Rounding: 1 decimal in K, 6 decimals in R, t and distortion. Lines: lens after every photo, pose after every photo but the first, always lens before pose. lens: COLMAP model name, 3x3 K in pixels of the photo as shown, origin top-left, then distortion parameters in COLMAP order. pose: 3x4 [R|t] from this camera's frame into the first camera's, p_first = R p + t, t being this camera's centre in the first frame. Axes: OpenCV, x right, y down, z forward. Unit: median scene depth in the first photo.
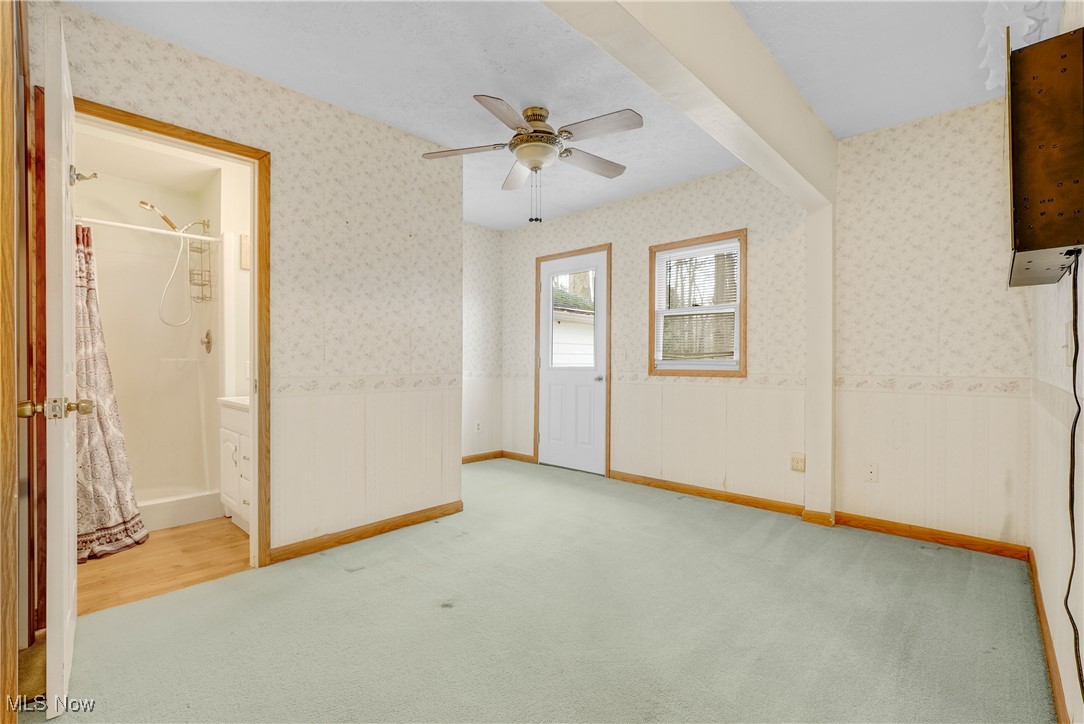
lens RADIAL K [[488.6, 0, 538.5], [0, 488.6, 362.6], [0, 0, 1]] dist [-0.002830, -0.000300]
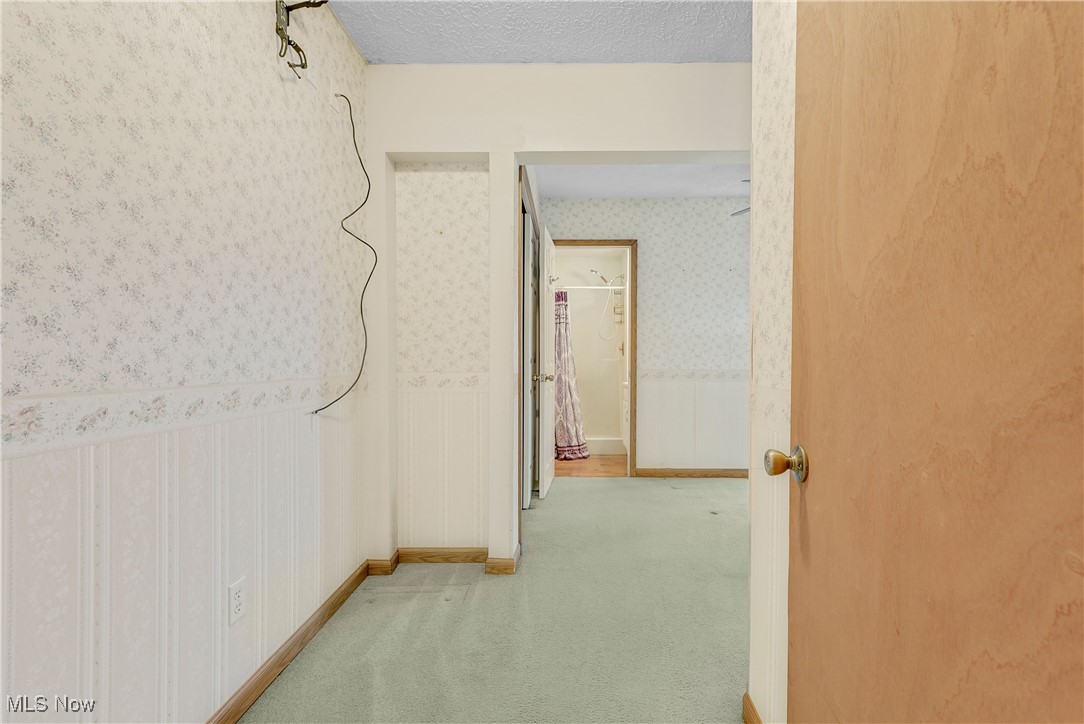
lens RADIAL K [[488.6, 0, 544.2], [0, 488.6, 362.3], [0, 0, 1]] dist [-0.002830, -0.000300]
pose [[0.659931, 0.001541, -0.751325, 0.498188], [-0.004697, 0.999987, -0.002075, 0.009441], [0.751312, 0.004899, 0.659929, -0.363269]]
